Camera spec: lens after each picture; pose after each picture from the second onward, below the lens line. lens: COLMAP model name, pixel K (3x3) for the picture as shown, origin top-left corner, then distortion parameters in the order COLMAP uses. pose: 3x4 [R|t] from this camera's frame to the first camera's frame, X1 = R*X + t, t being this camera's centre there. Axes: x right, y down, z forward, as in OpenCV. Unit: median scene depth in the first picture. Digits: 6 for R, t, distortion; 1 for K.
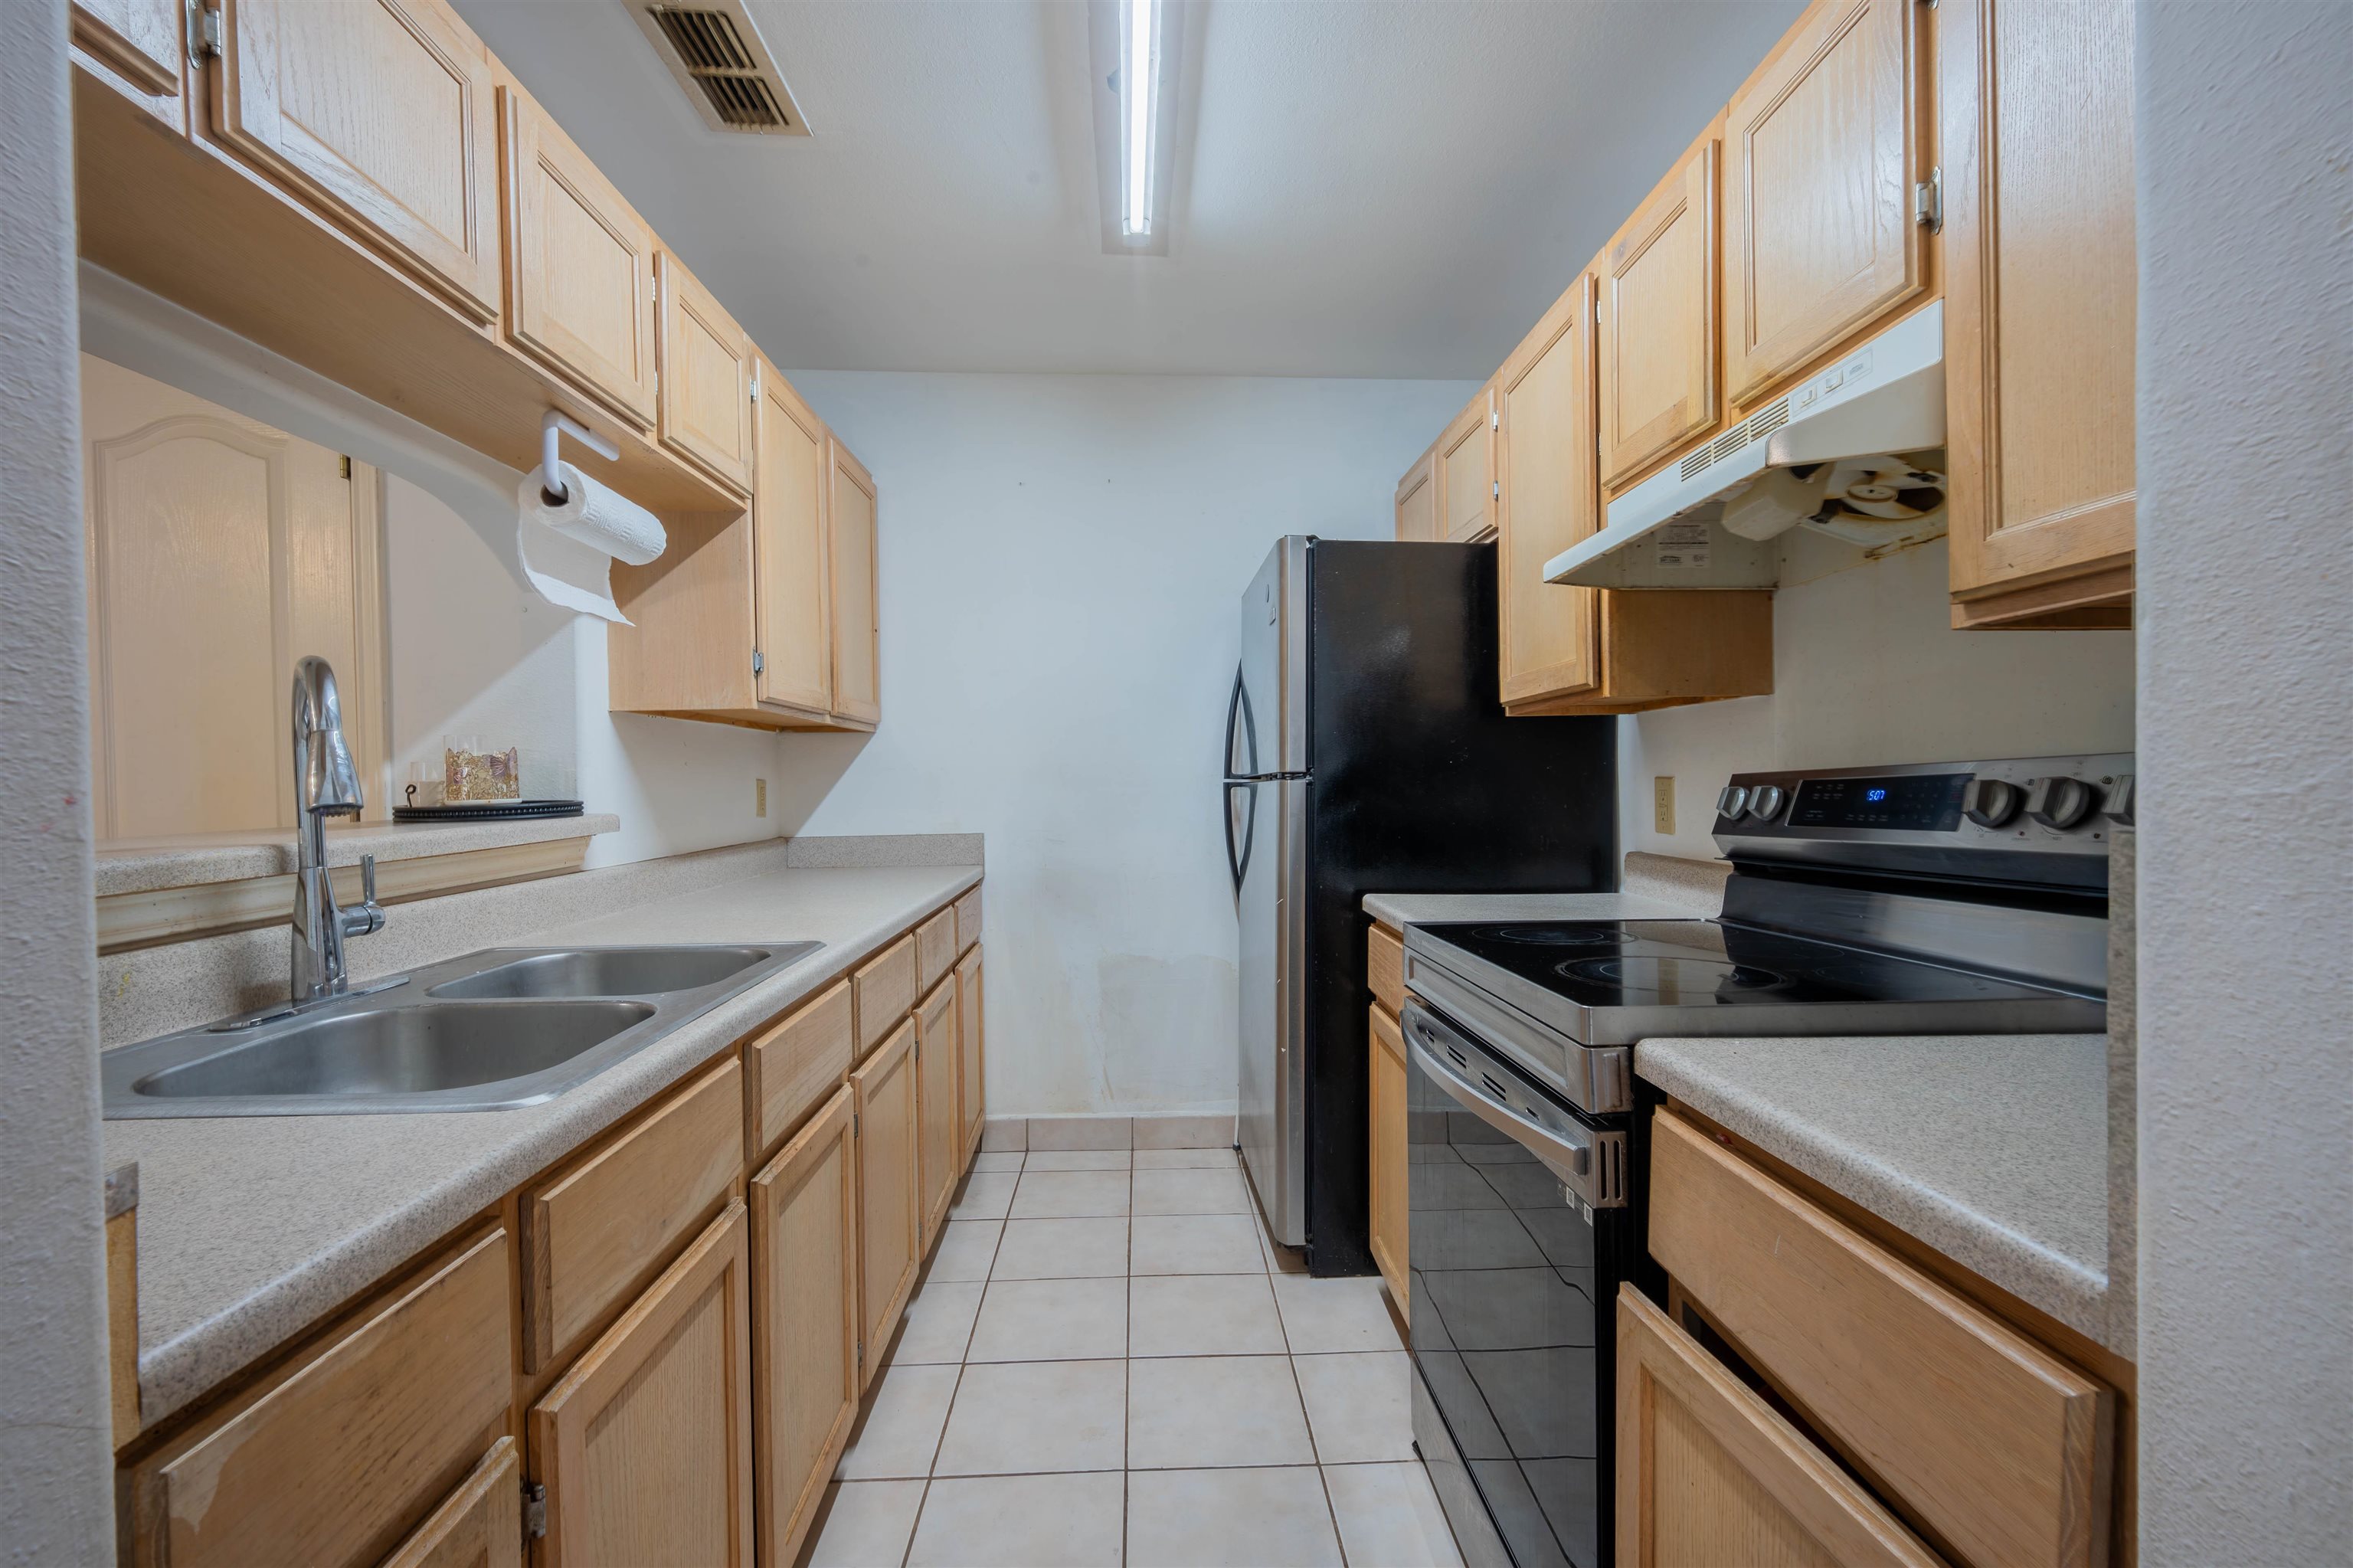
lens RADIAL K [[989.4, 0, 1163.6], [0, 989.4, 777.1], [0, 0, 1]] dist [0.002295, -0.005144]
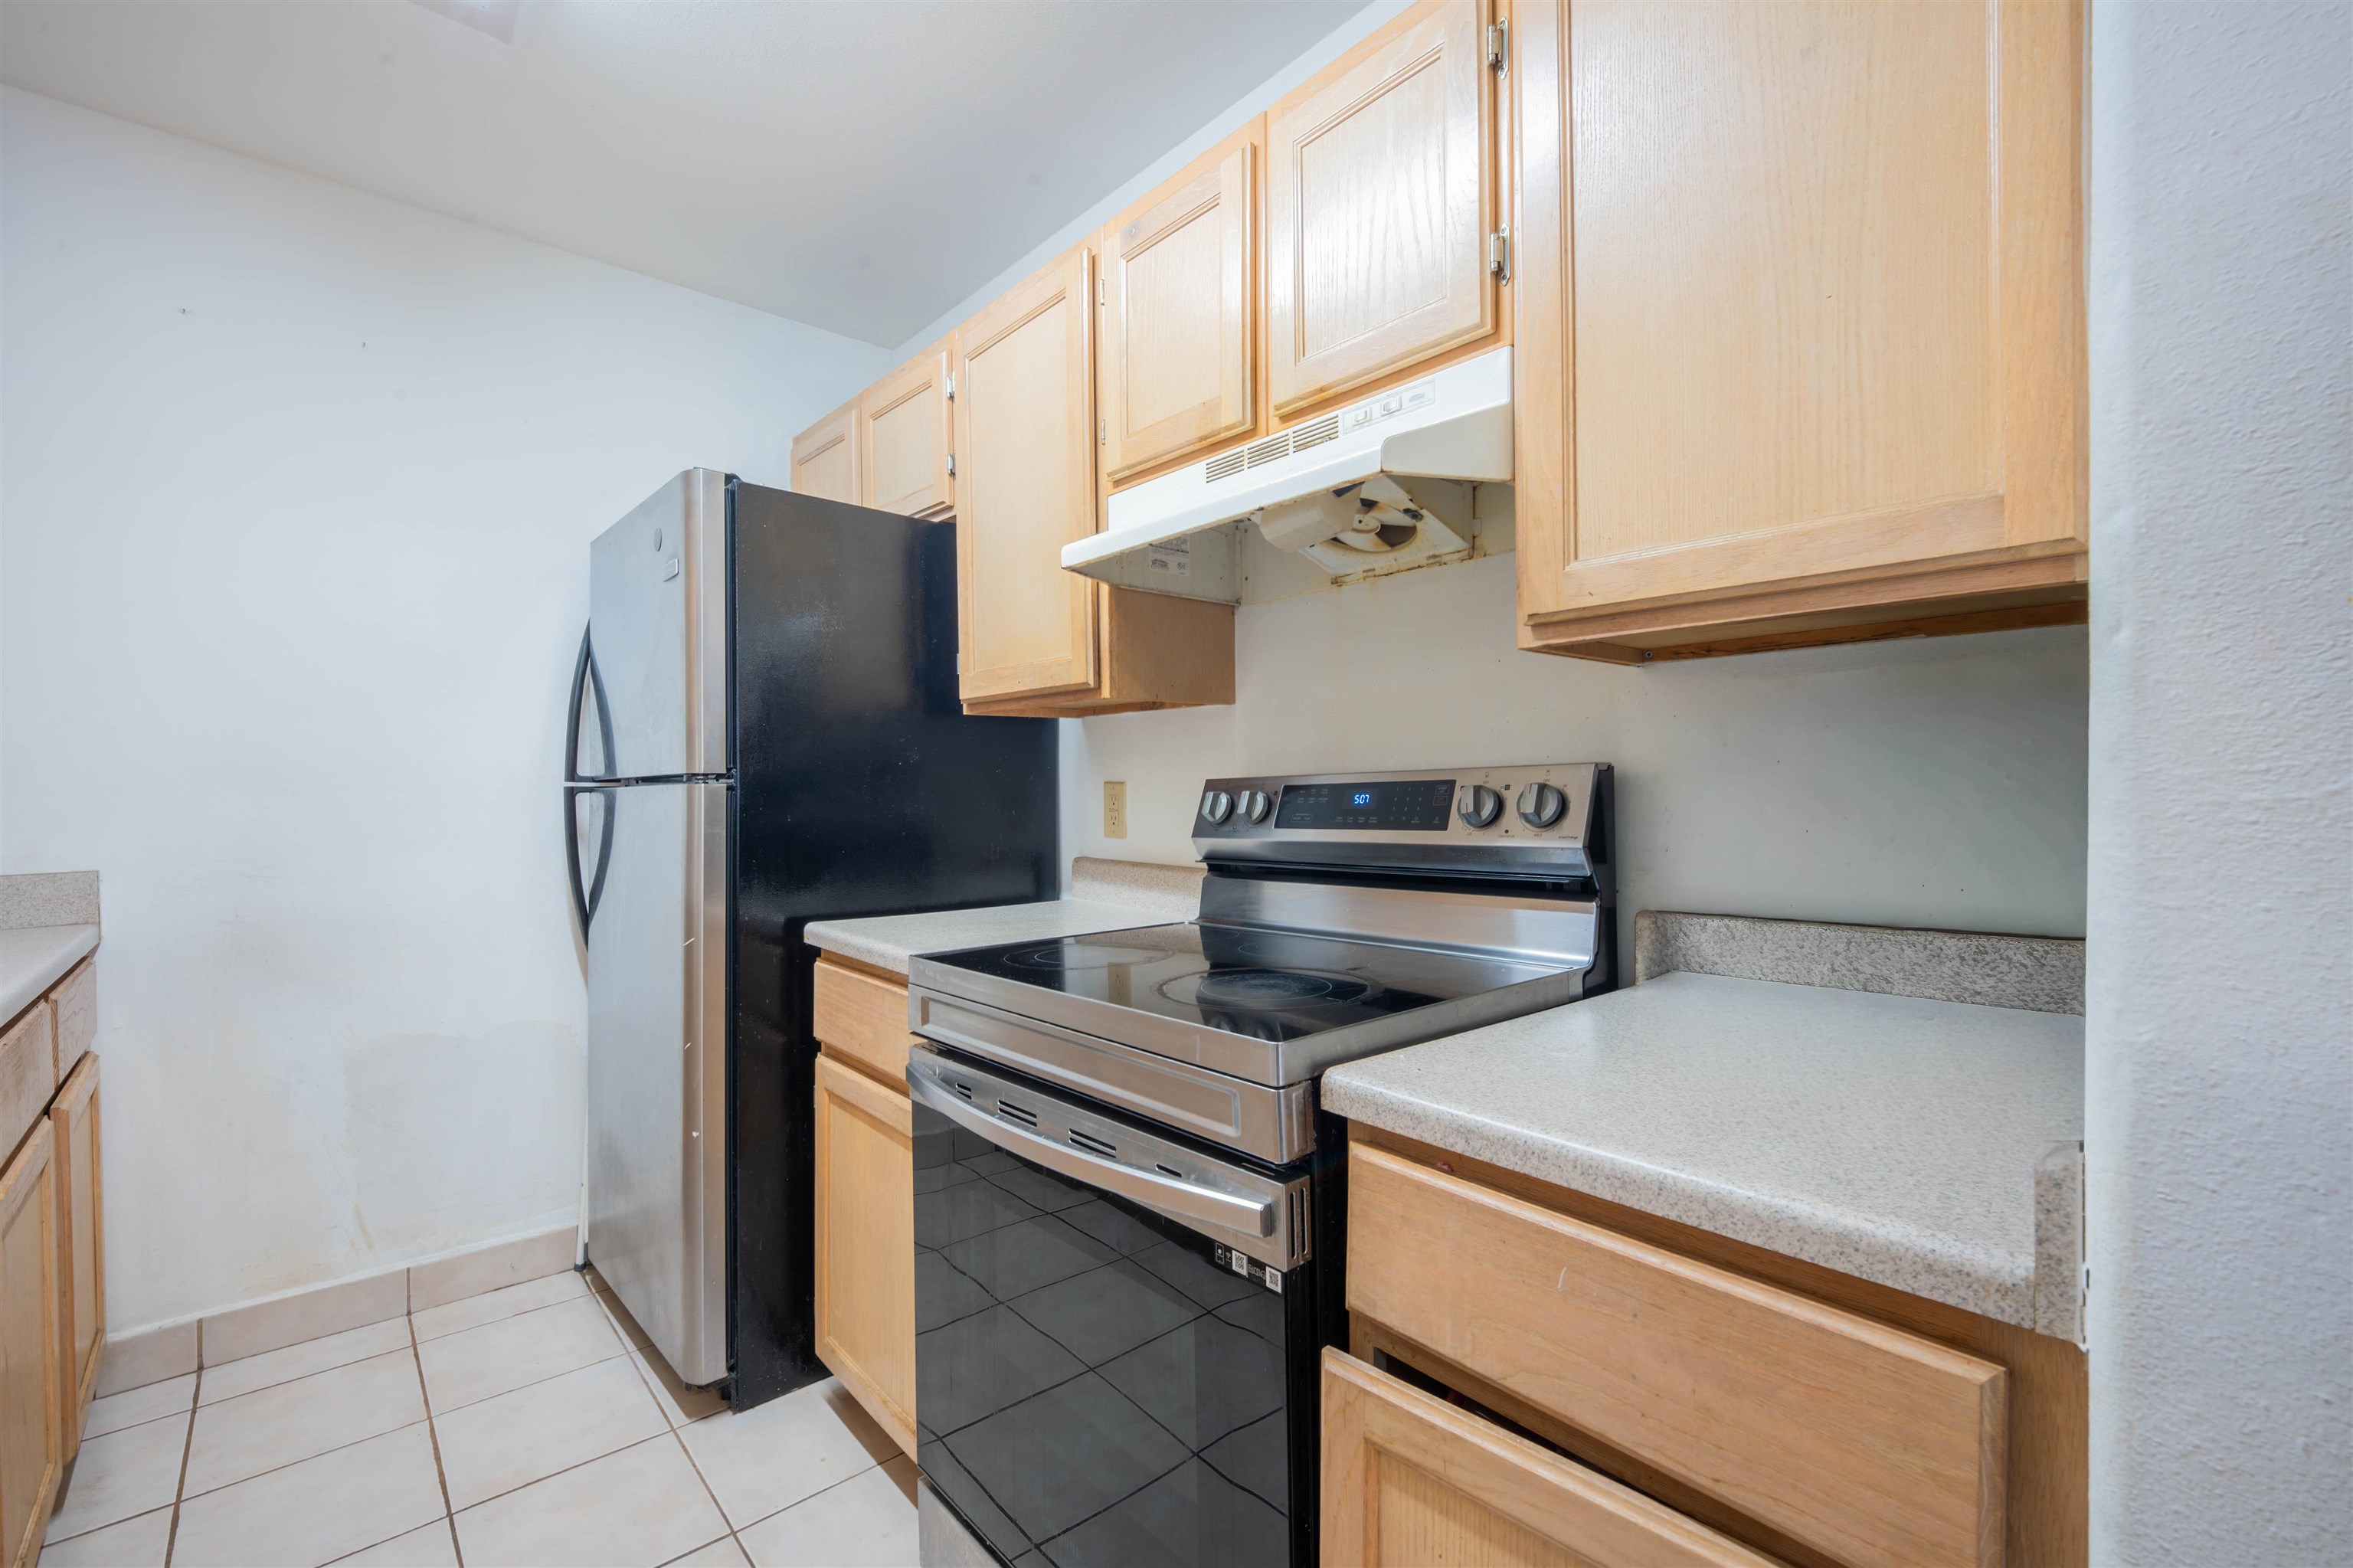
lens RADIAL K [[1005.5, 0, 1176.5], [0, 1005.5, 784.0], [0, 0, 1]] dist [0.002480, -0.003692]
pose [[0.773491, 0.002928, 0.633801, -0.146235], [-0.004512, 0.999989, 0.000887, 0.001612], [-0.633791, -0.003546, 0.773496, 0.262994]]
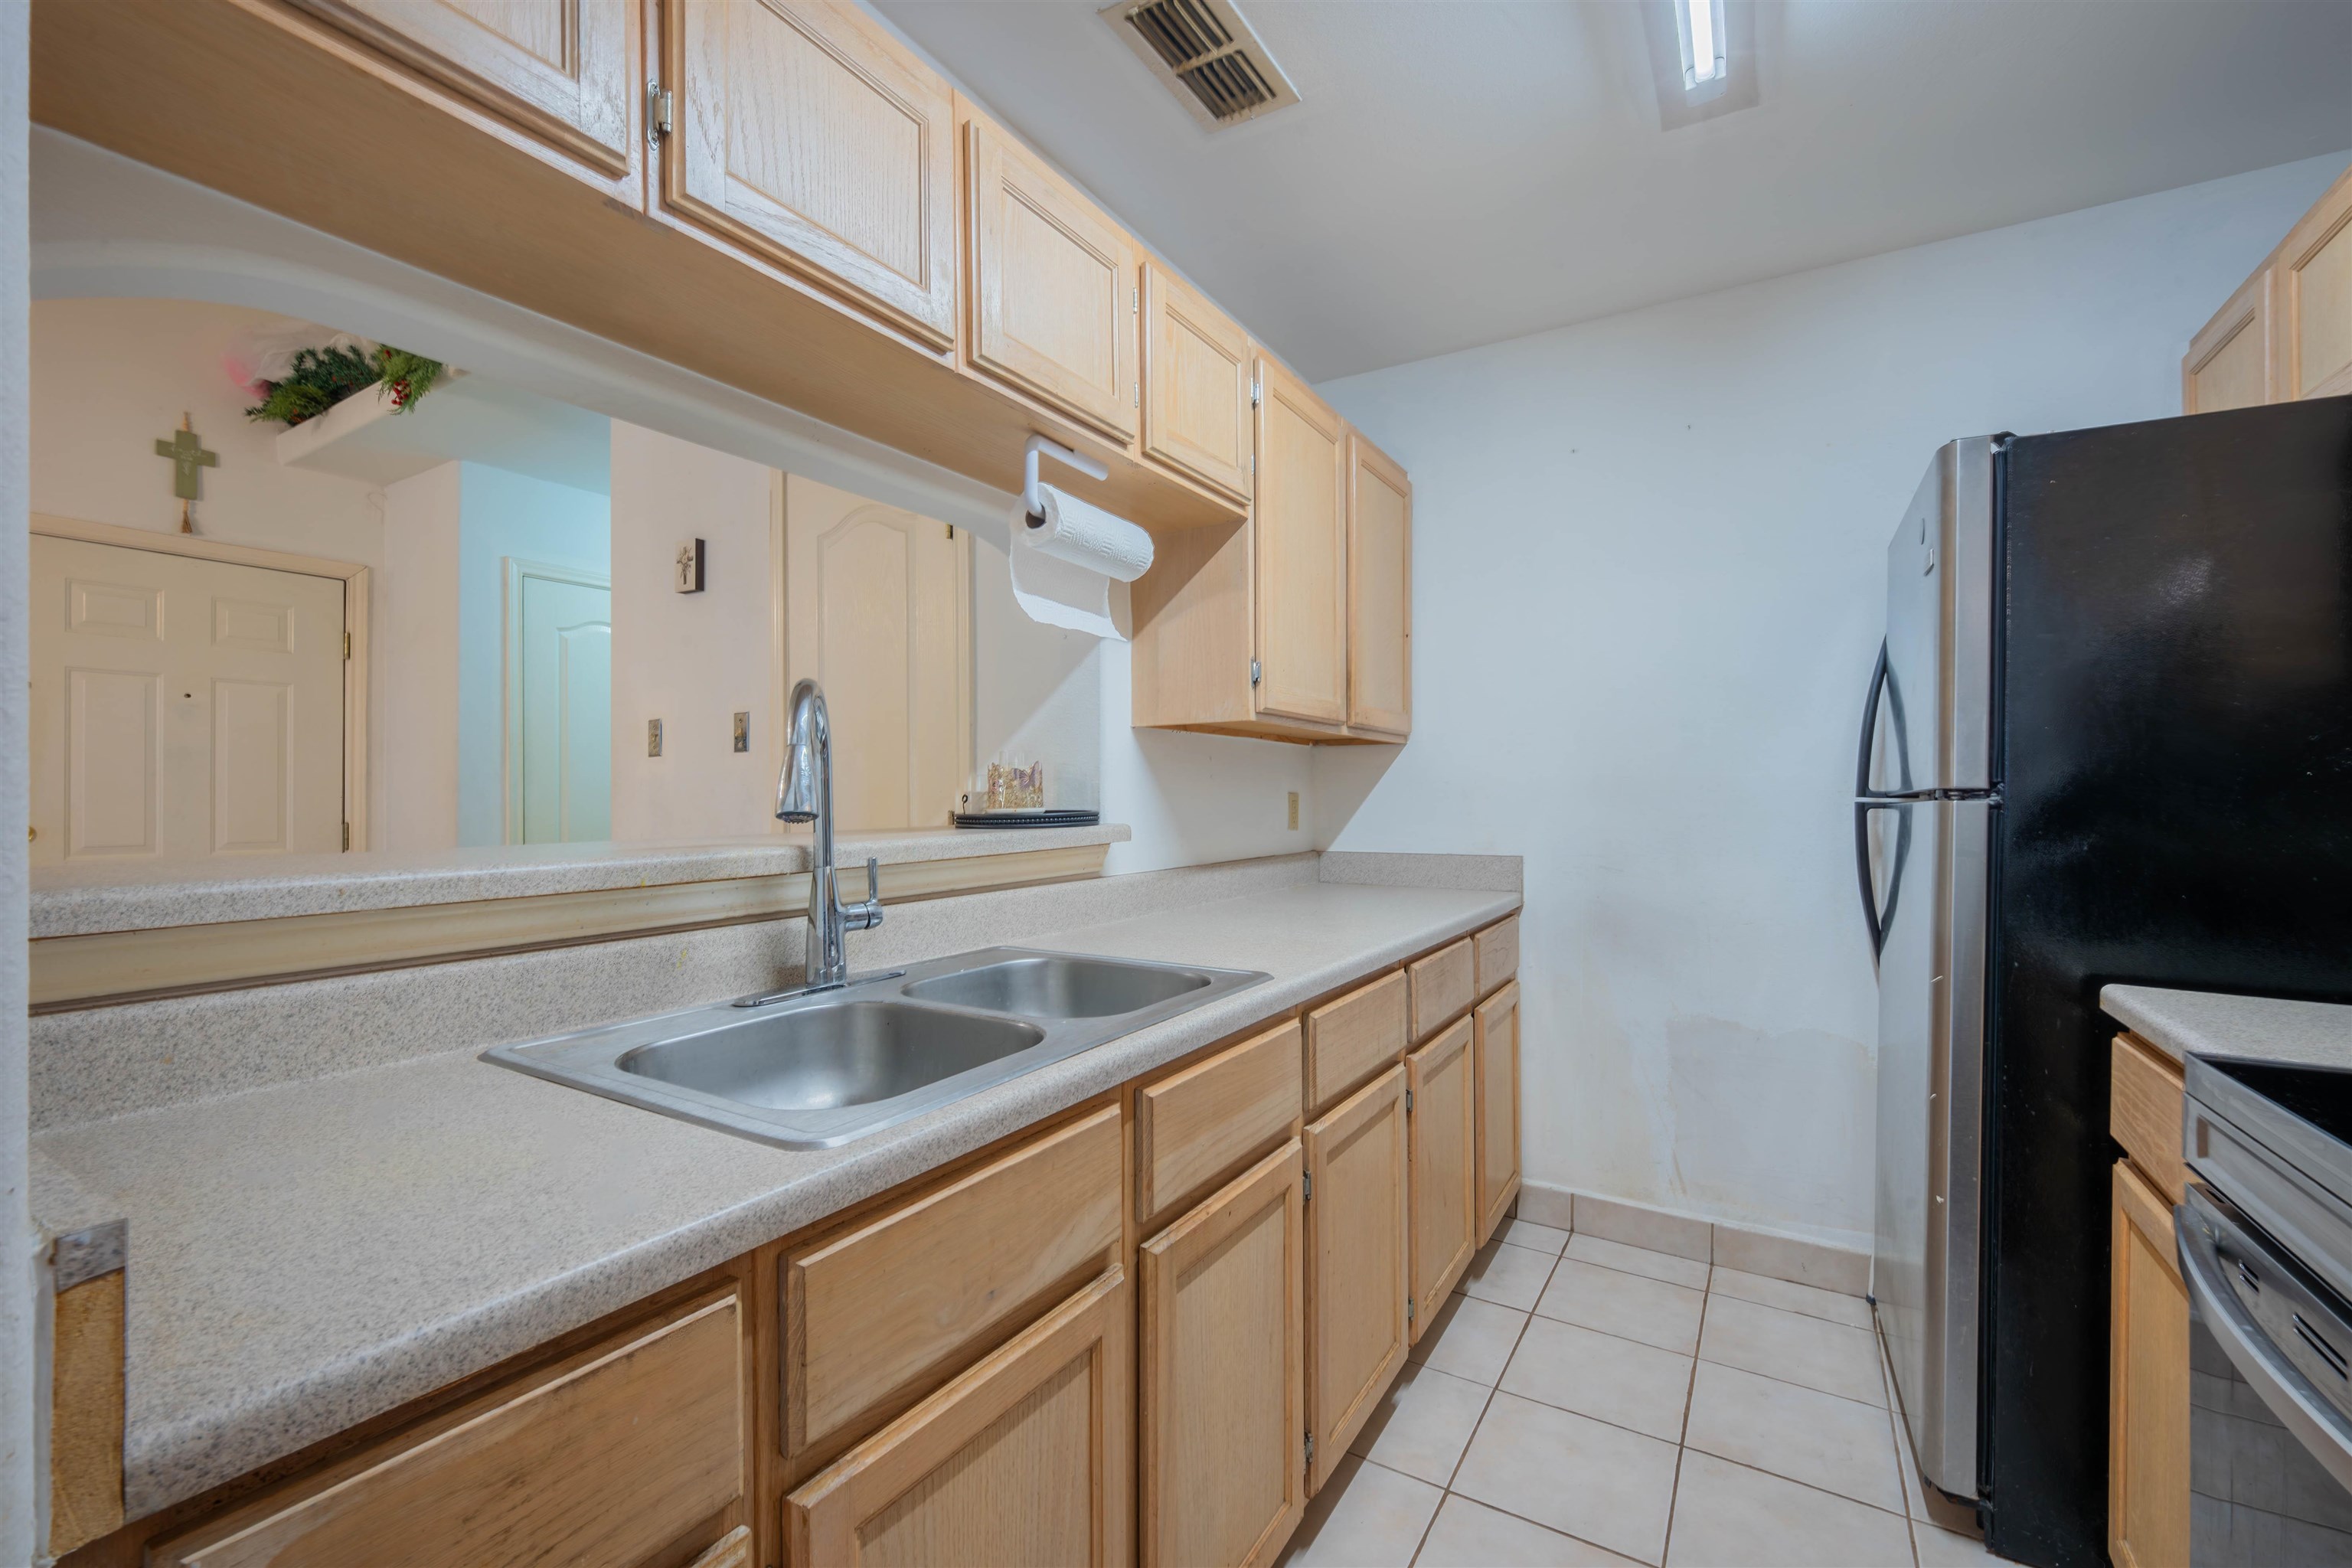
lens RADIAL K [[968.8, 0, 1177.5], [0, 968.8, 789.2], [0, 0, 1]] dist [0.004643, -0.003799]
pose [[0.837103, 0.007270, -0.546997, 0.076203], [-0.008279, 0.999966, 0.000620, -0.001488], [0.546983, 0.004009, 0.837134, 0.265982]]
